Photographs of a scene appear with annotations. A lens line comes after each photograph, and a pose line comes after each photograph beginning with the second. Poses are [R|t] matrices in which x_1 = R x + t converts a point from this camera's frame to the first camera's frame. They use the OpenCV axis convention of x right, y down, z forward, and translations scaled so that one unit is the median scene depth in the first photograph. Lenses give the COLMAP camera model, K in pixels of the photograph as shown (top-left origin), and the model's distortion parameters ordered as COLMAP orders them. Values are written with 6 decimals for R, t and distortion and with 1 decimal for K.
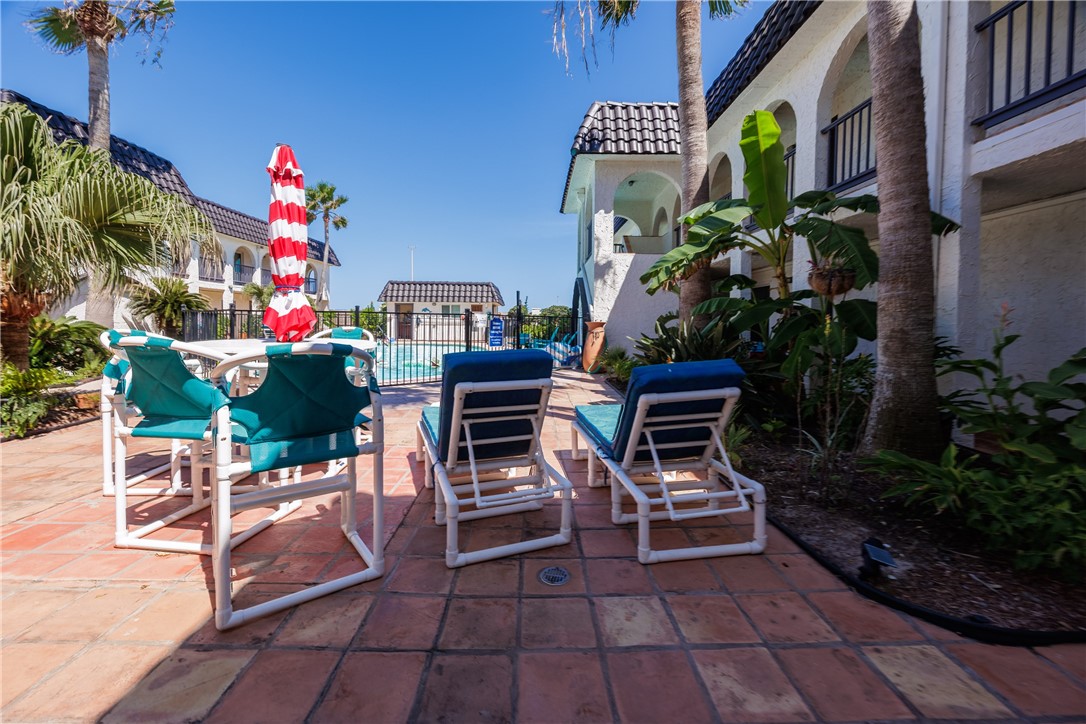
lens RADIAL K [[429.1, 0, 543.0], [0, 429.1, 333.9], [0, 0, 1]] dist [-0.003052, -0.000175]
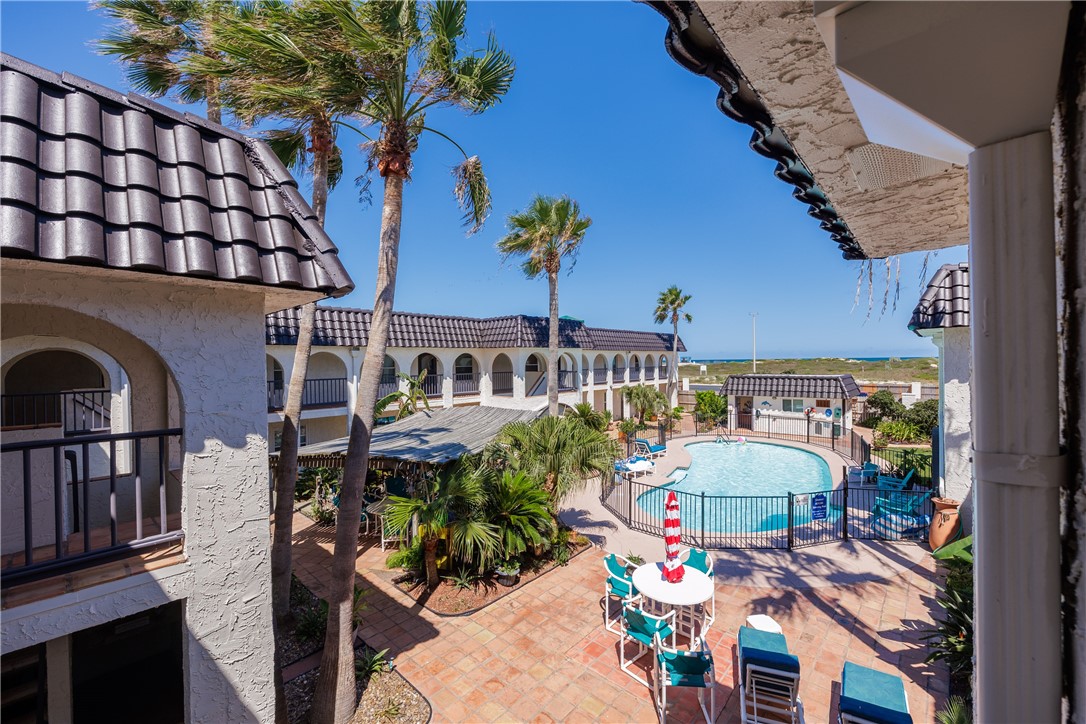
lens RADIAL K [[433.1, 0, 543.0], [0, 433.1, 362.0], [0, 0, 1]] dist [-0.011135, 0.000034]
pose [[0.726200, -0.015955, -0.687298, 0.056045], [-0.000283, 0.999724, -0.023508, -0.133216], [0.687483, 0.017266, 0.725995, -0.132861]]
